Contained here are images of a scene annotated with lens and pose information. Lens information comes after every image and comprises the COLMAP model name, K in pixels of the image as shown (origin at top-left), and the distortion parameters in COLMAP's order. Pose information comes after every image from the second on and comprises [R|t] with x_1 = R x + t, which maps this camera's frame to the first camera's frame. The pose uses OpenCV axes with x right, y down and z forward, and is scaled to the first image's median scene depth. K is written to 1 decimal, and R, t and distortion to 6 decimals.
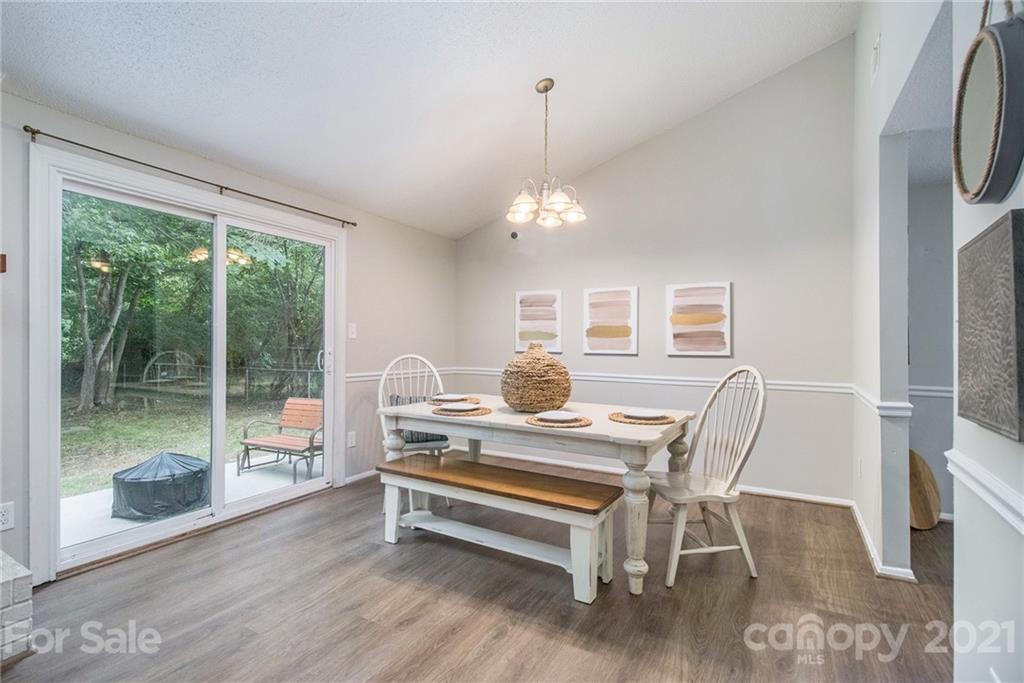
lens RADIAL K [[482.2, 0, 489.0], [0, 482.2, 341.9], [0, 0, 1]] dist [-0.012273, -0.005676]
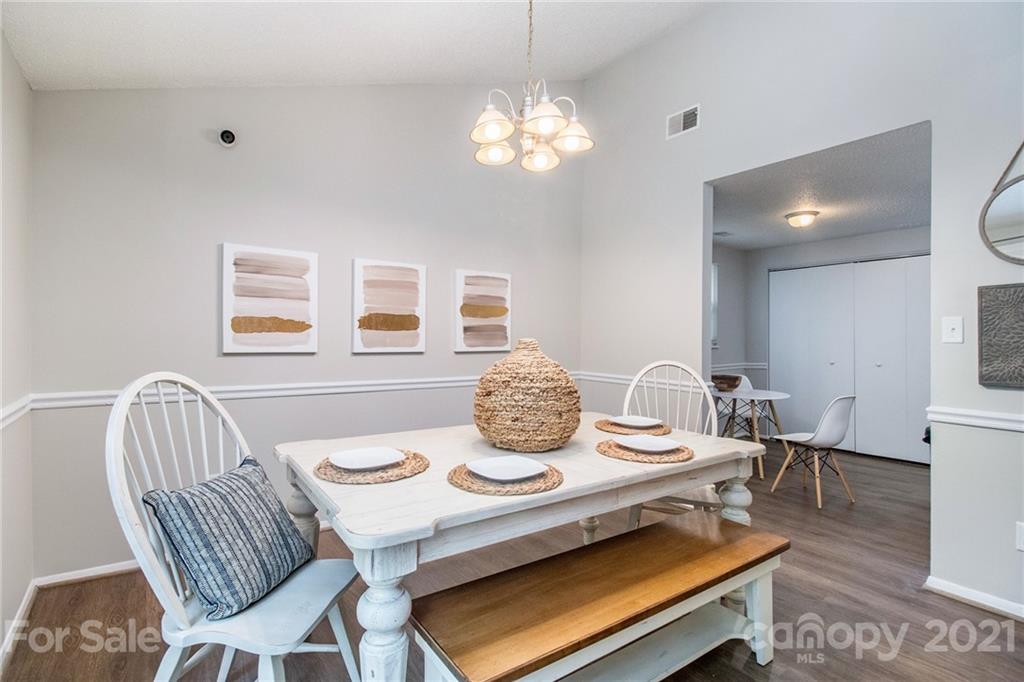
lens RADIAL K [[482.2, 0, 510.8], [0, 482.2, 345.9], [0, 0, 1]] dist [-0.012273, -0.005676]
pose [[0.388111, -0.017473, 0.921447, -0.364970], [-0.005827, 0.999754, 0.021412, -0.001998], [-0.921594, -0.013680, 0.387914, 0.566575]]
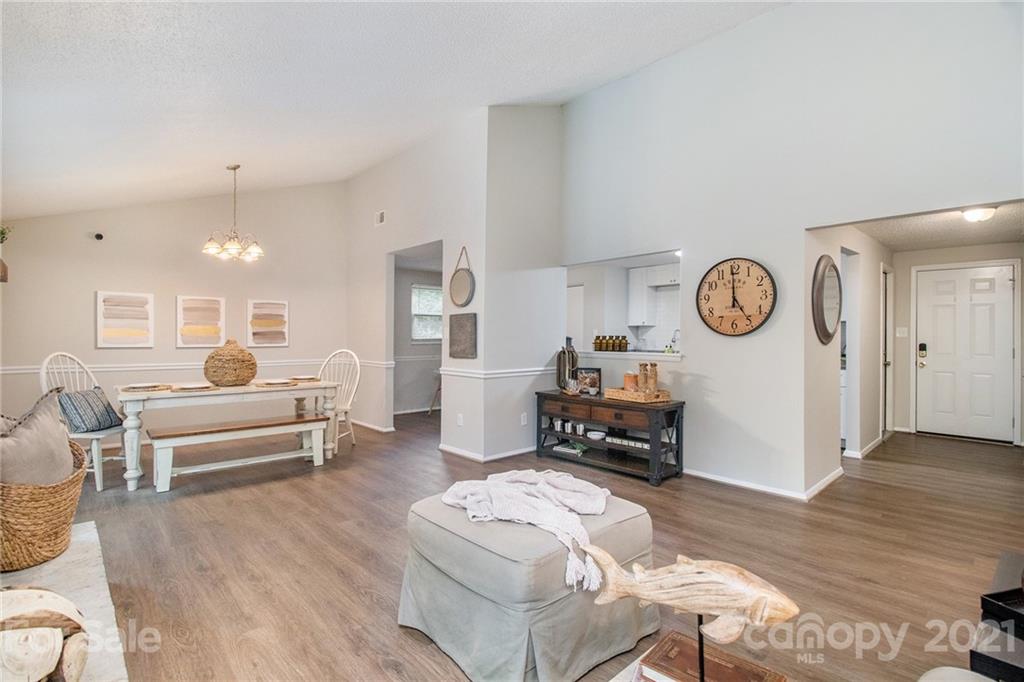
lens RADIAL K [[482.2, 0, 521.8], [0, 482.2, 336.1], [0, 0, 1]] dist [-0.012273, -0.005676]
pose [[0.263764, -0.001503, 0.964586, -0.807731], [0.002409, 0.999997, 0.000900, -0.004689], [-0.964584, 0.002086, 0.263767, -0.194831]]
